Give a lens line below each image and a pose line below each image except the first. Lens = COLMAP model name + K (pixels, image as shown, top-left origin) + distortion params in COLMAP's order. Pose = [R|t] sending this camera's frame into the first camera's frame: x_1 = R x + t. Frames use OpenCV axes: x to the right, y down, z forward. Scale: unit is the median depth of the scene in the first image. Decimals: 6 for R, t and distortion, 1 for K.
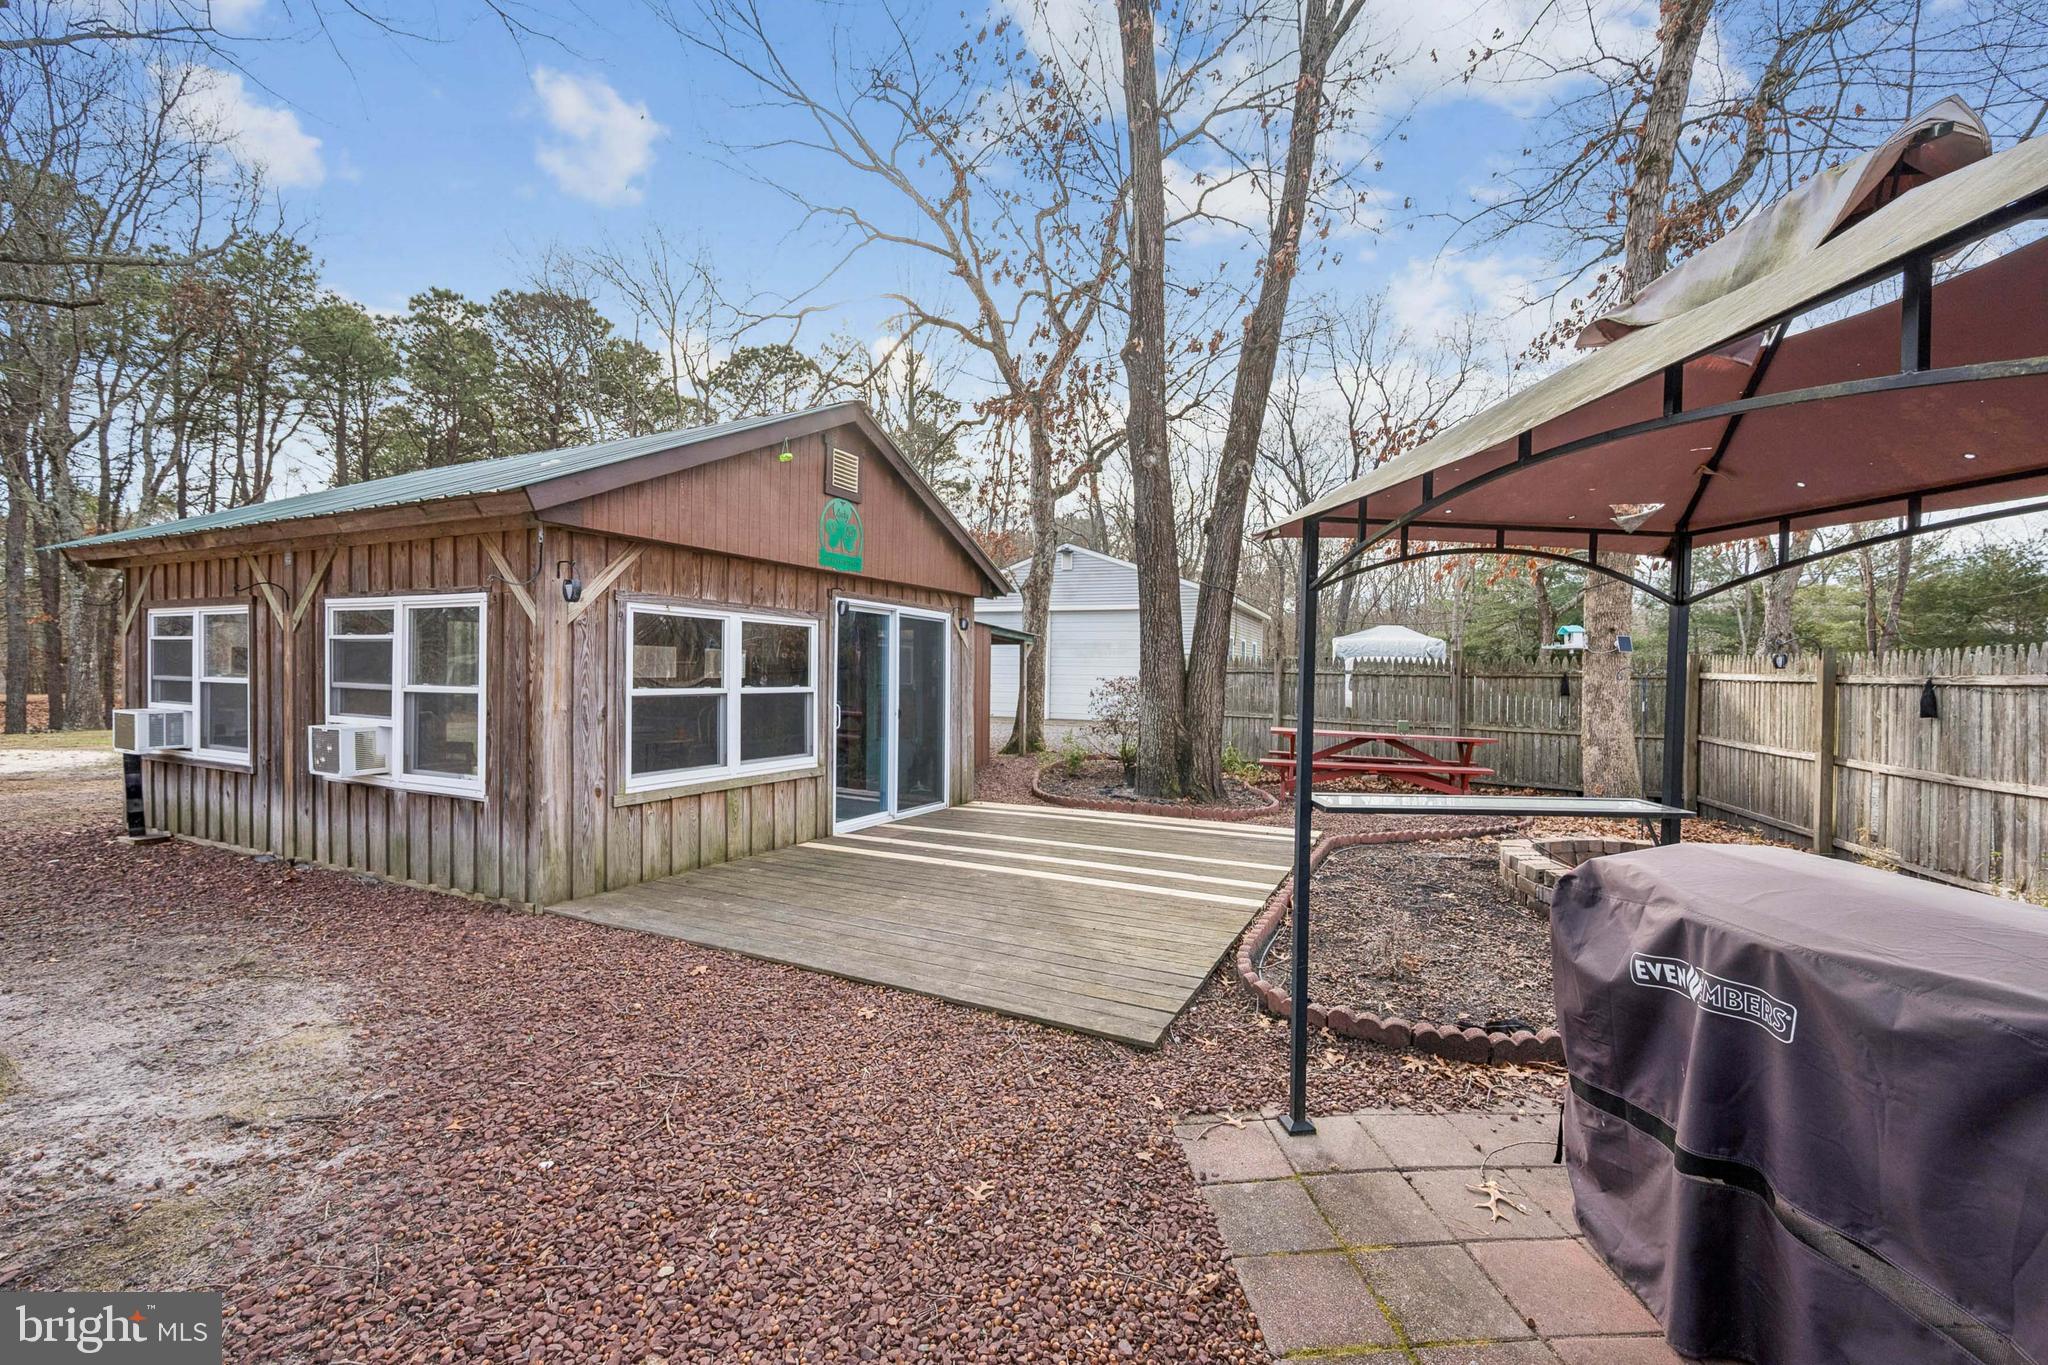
lens RADIAL K [[815.3, 0, 1029.2], [0, 815.3, 681.2], [0, 0, 1]] dist [0.003567, 0.000570]
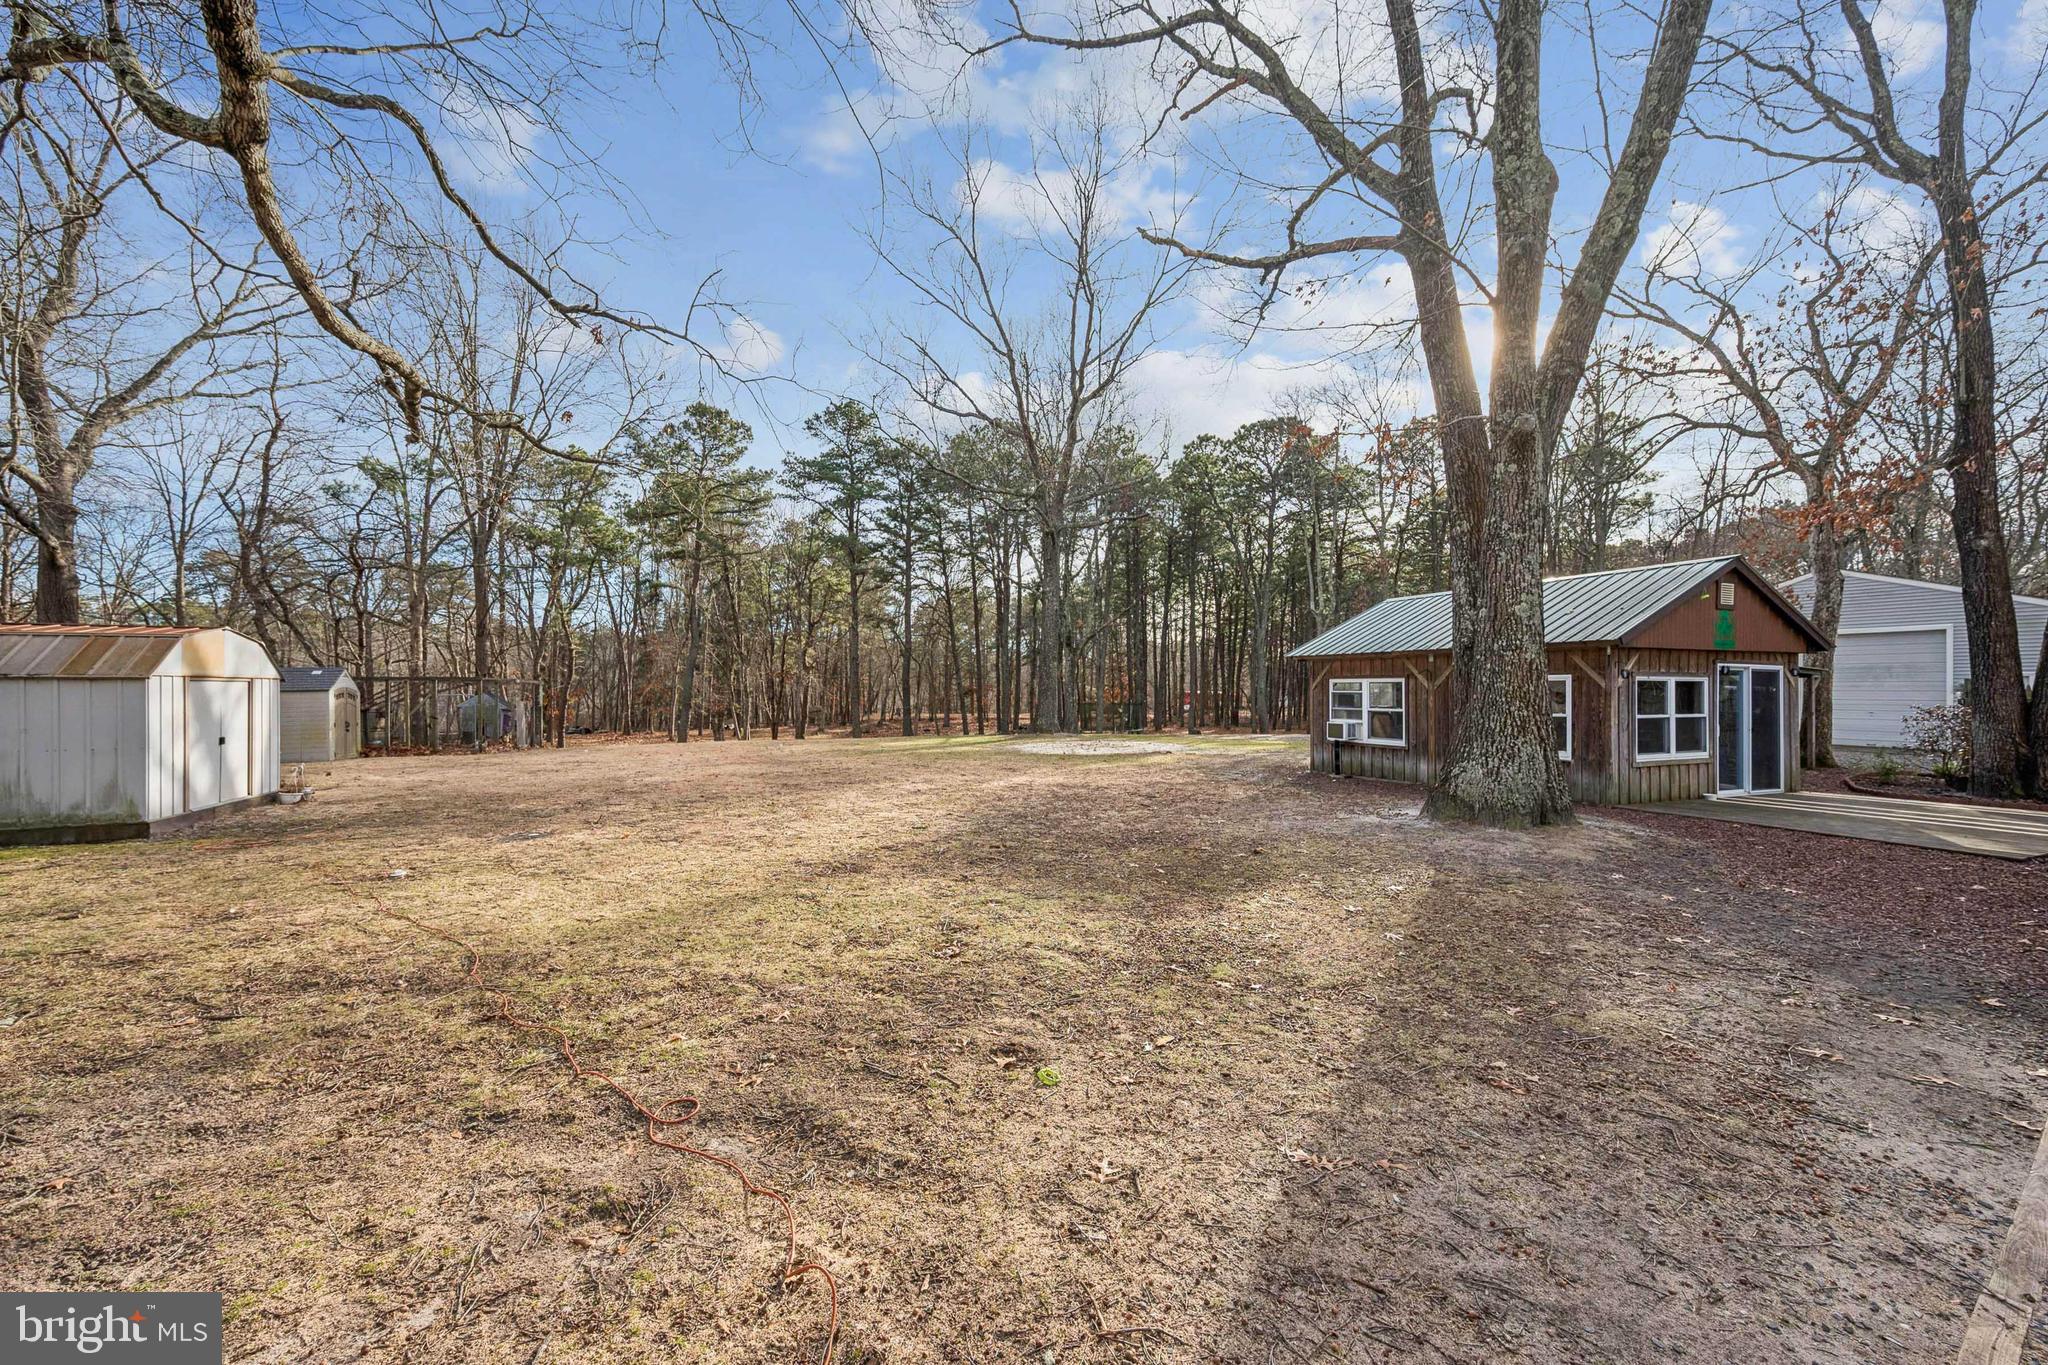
lens RADIAL K [[815.3, 0, 1010.6], [0, 815.3, 690.2], [0, 0, 1]] dist [0.003567, 0.000570]
pose [[0.764429, -0.013385, -0.644569, -0.265198], [0.000601, 0.999799, -0.020050, -0.010163], [0.644707, 0.014939, 0.764283, -1.360369]]
